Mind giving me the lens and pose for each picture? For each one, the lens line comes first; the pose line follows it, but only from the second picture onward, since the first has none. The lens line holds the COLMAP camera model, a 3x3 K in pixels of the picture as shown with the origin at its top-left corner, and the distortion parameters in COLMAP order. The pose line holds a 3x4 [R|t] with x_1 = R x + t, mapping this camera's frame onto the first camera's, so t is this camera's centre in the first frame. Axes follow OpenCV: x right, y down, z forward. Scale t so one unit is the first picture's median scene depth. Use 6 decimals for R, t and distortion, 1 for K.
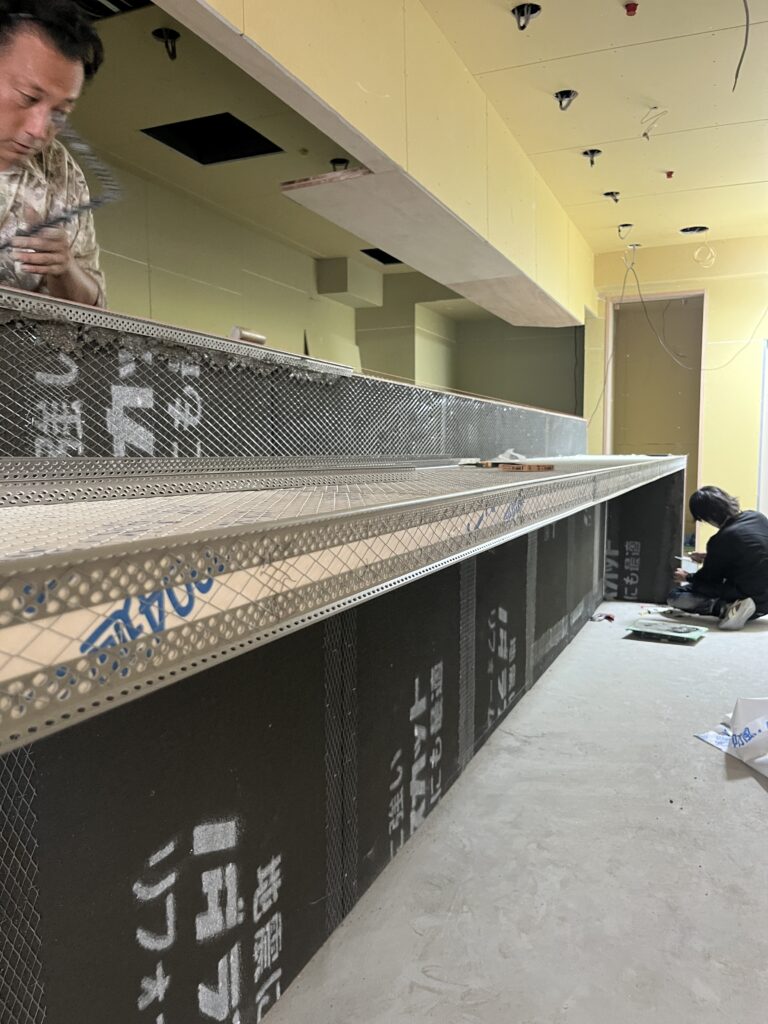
lens RADIAL K [[777.5, 0, 377.8], [0, 777.5, 519.1], [0, 0, 1]] dist [0.059572, -0.082201]
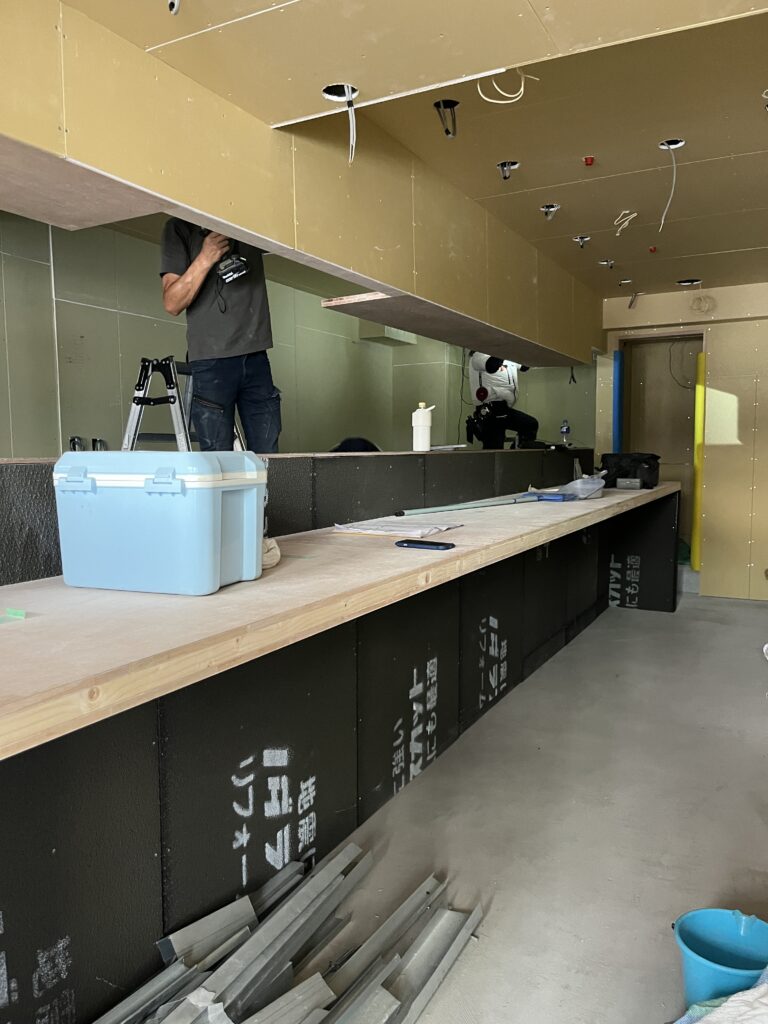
lens RADIAL K [[777.5, 0, 367.9], [0, 777.5, 508.4], [0, 0, 1]] dist [0.059572, -0.082201]
pose [[0.996908, 0.003441, -0.078501, 0.111108], [-0.004095, 0.999958, -0.008167, -0.109854], [0.078470, 0.008463, 0.996881, -0.613110]]
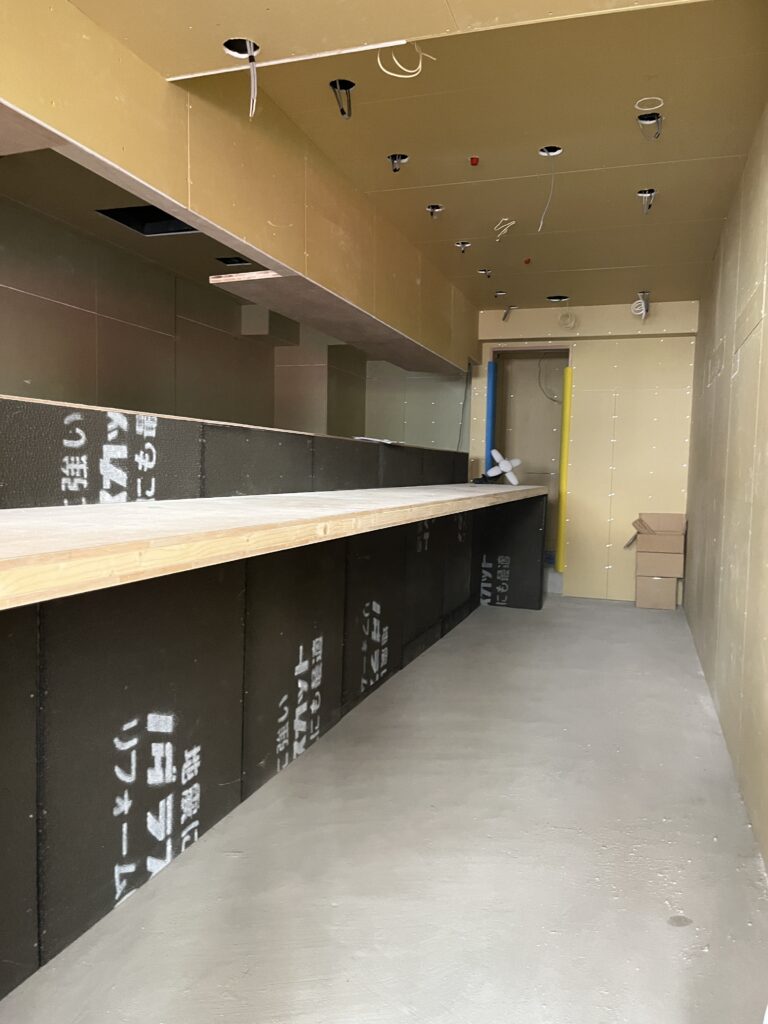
lens RADIAL K [[777.5, 0, 366.4], [0, 777.5, 514.8], [0, 0, 1]] dist [0.059572, -0.082201]
pose [[0.996321, 0.022636, 0.082660, 0.068480], [-0.020516, 0.999441, -0.026406, 0.005893], [-0.083212, 0.024613, 0.996228, -0.606349]]
